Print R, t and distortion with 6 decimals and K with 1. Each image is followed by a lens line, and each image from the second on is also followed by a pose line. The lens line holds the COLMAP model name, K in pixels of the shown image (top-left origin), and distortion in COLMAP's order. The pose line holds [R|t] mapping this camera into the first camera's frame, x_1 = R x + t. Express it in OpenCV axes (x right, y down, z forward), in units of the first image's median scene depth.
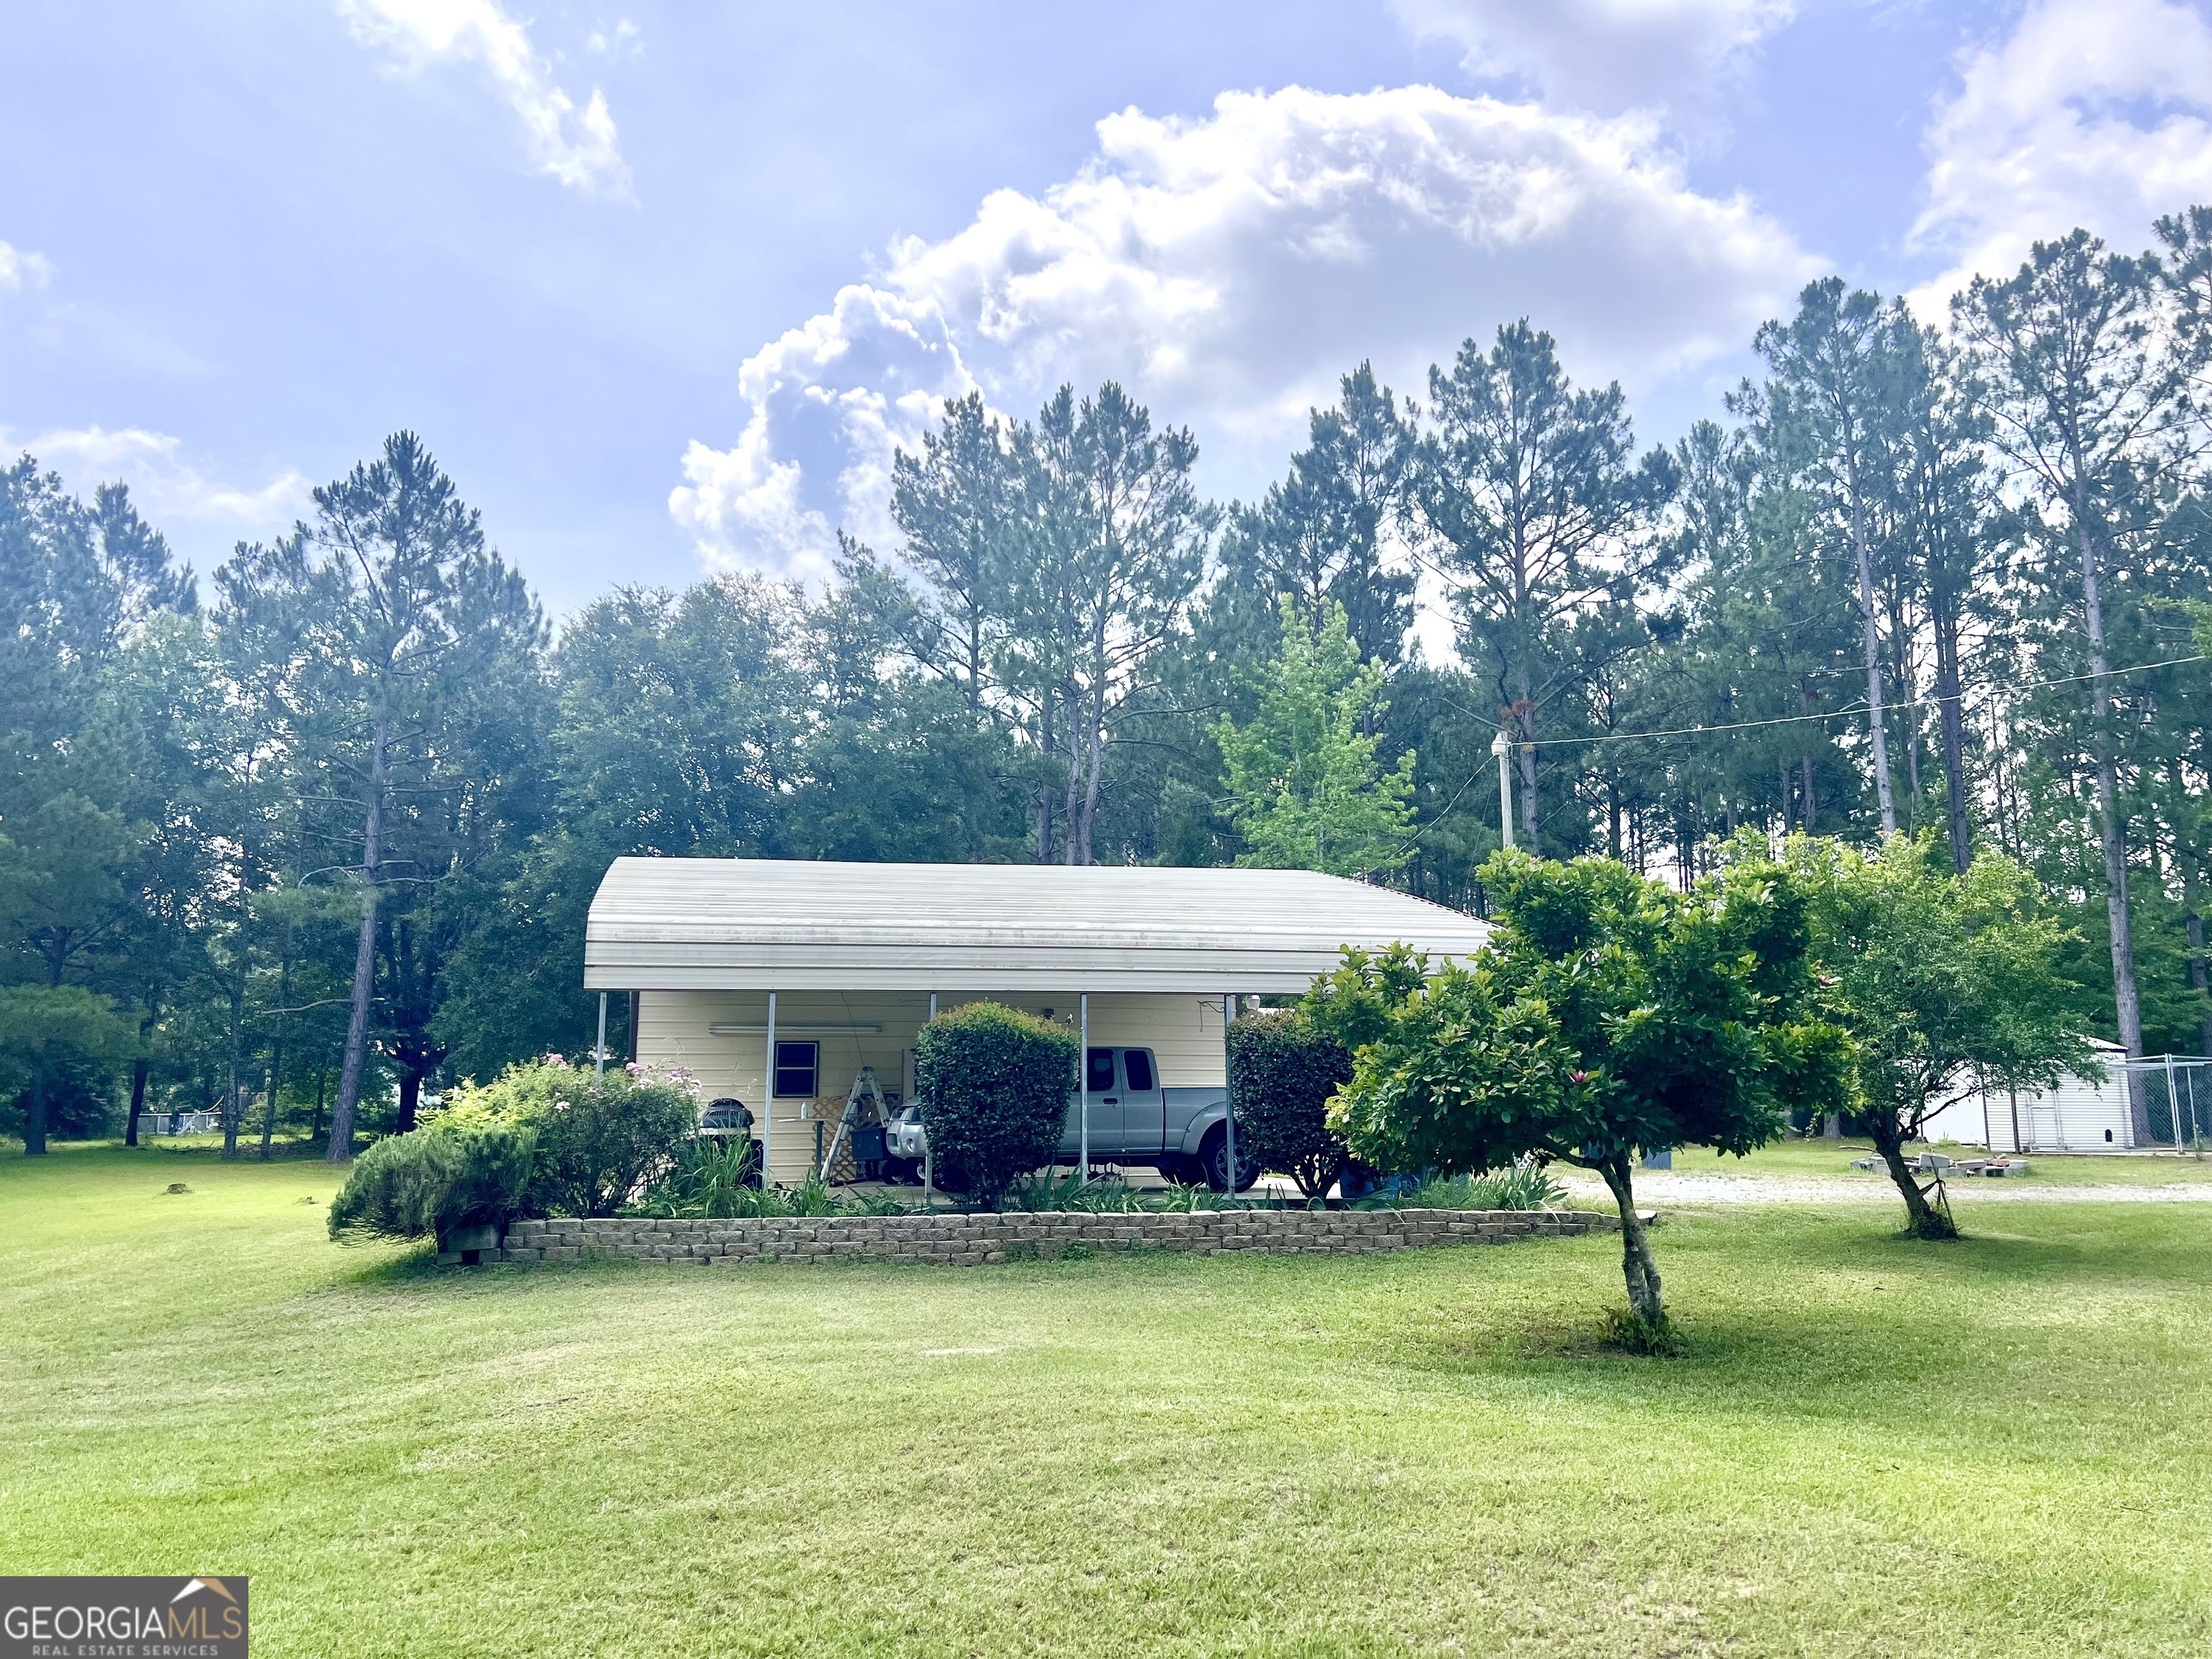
lens RADIAL K [[1650.7, 0, 1099.4], [0, 1650.7, 843.4], [0, 0, 1]] dist [0.148313, -0.331670]
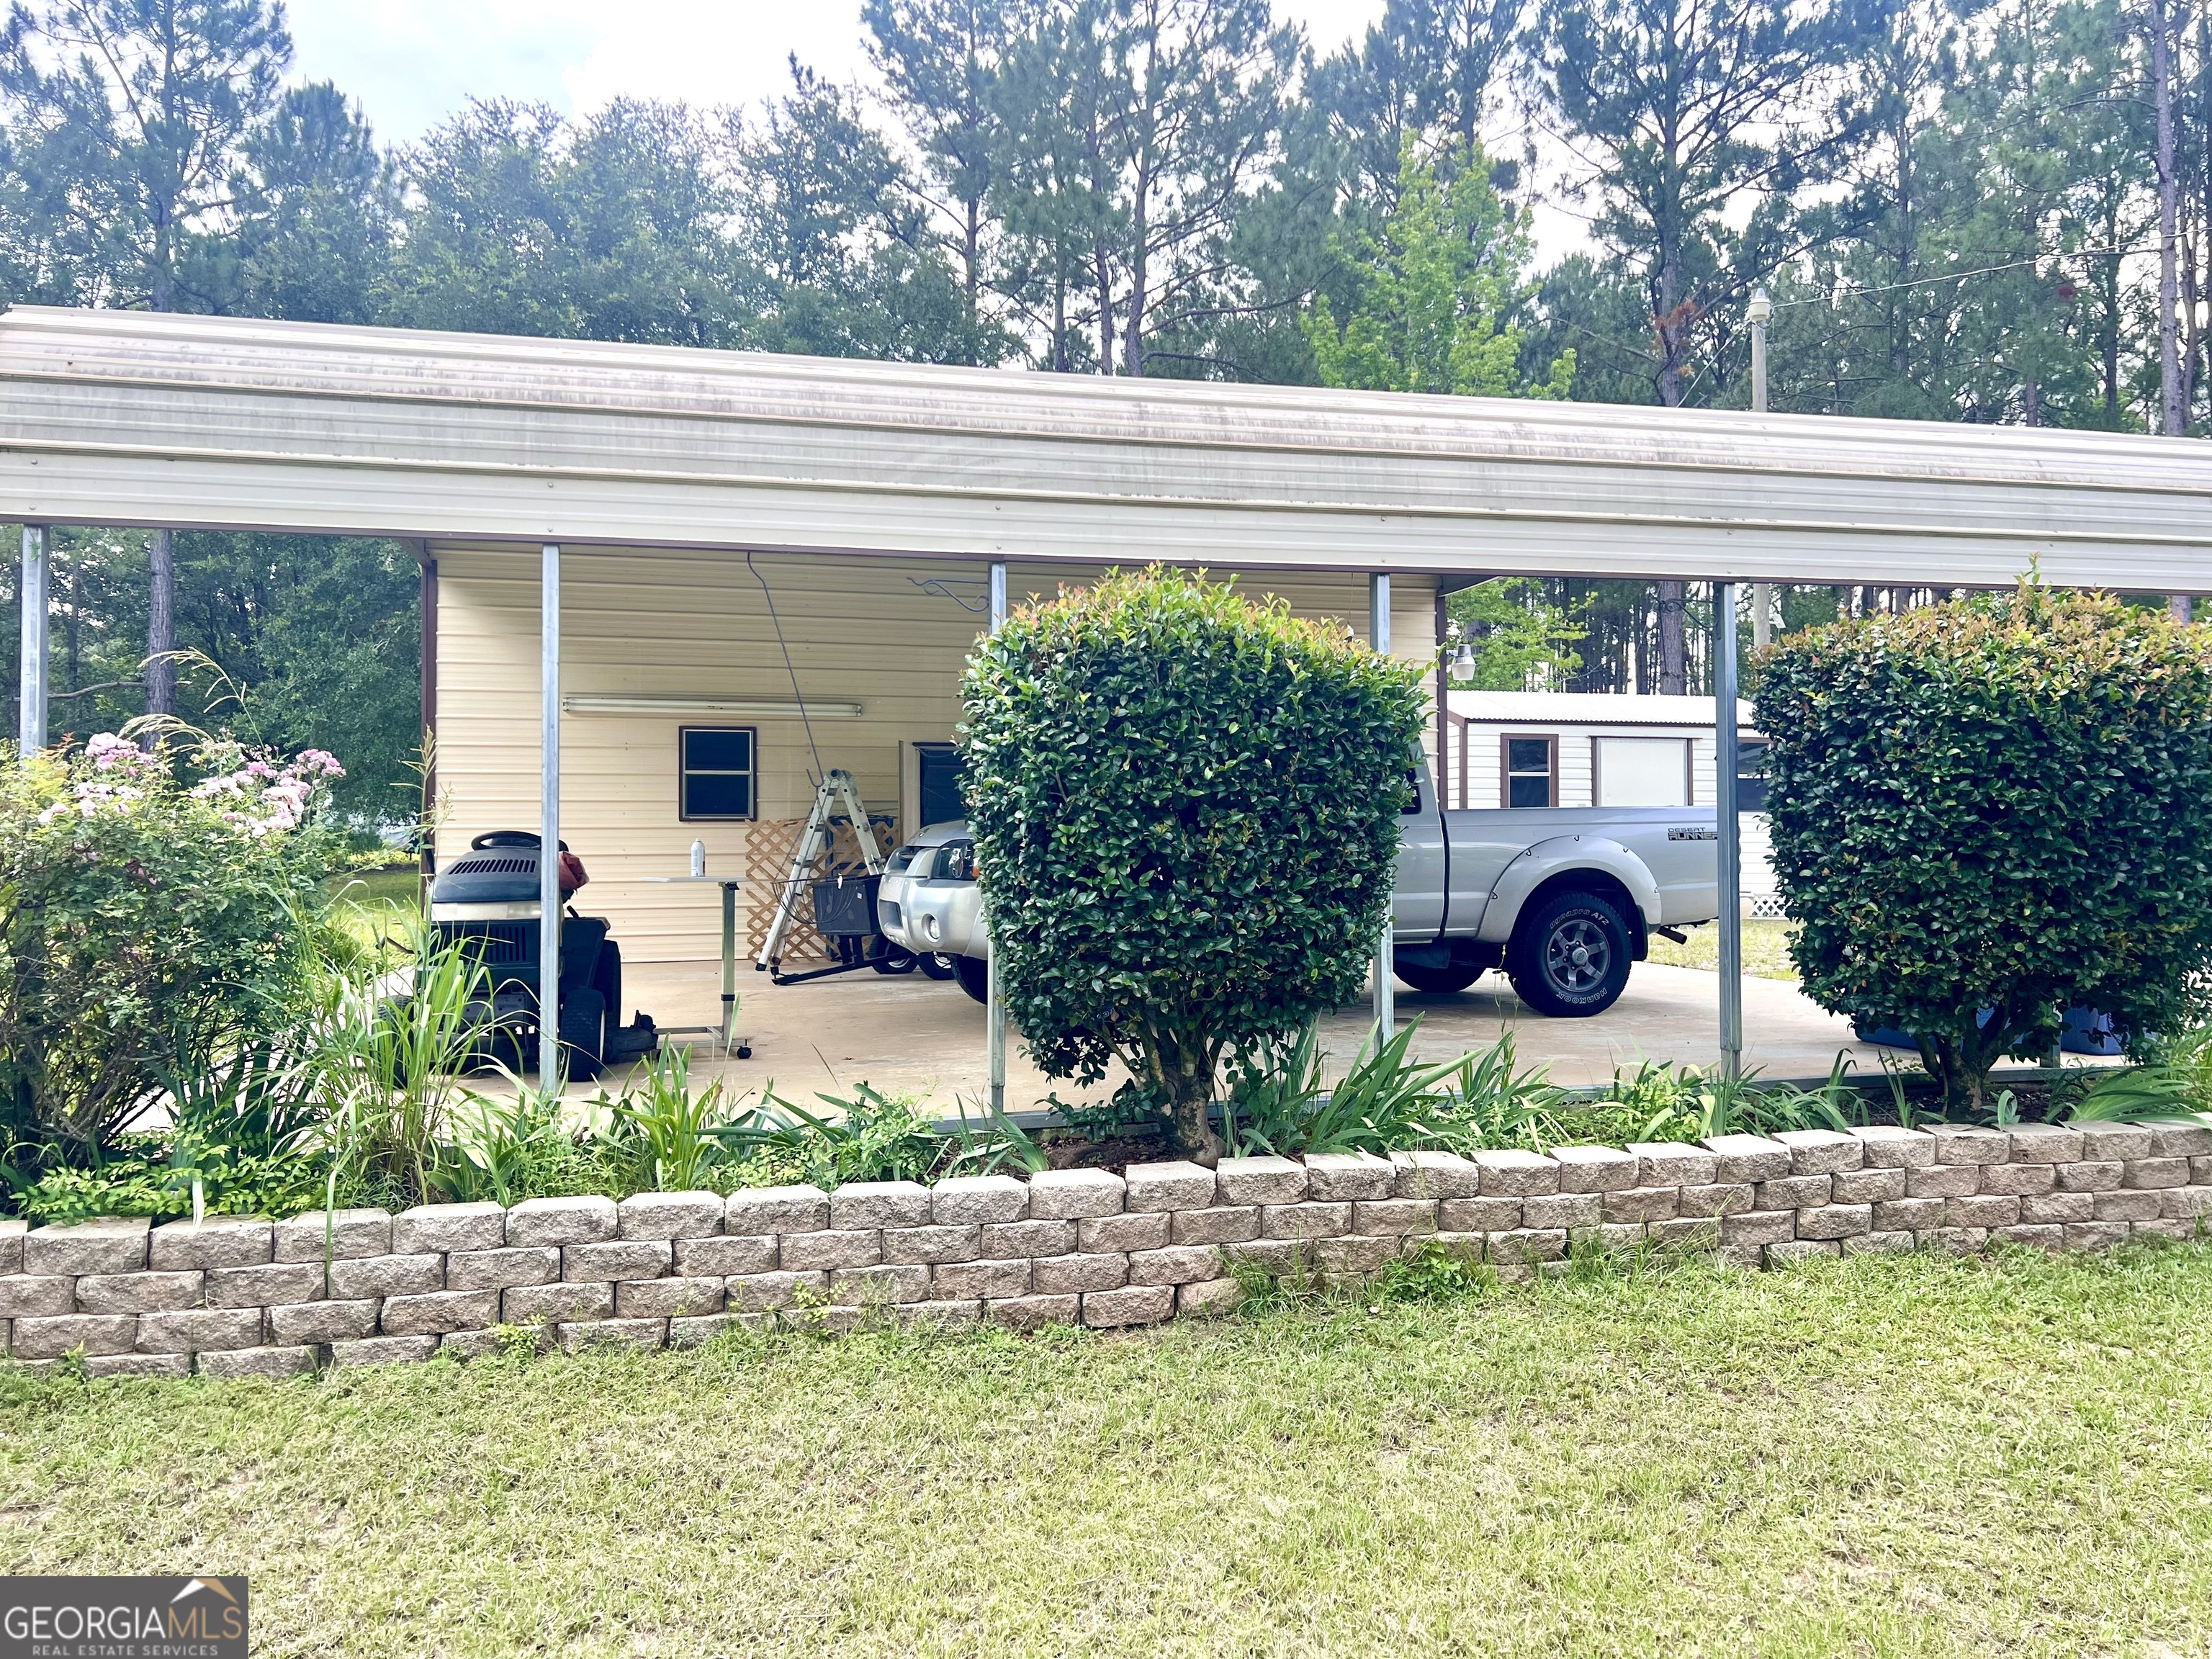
lens RADIAL K [[1668.5, 0, 1118.5], [0, 1668.5, 826.9], [0, 0, 1]] dist [0.112936, -0.109101]
pose [[0.999795, -0.001216, 0.020225, -0.067921], [-0.002064, 0.986893, 0.161361, 0.074069], [-0.020157, -0.161370, 0.986688, 0.518294]]
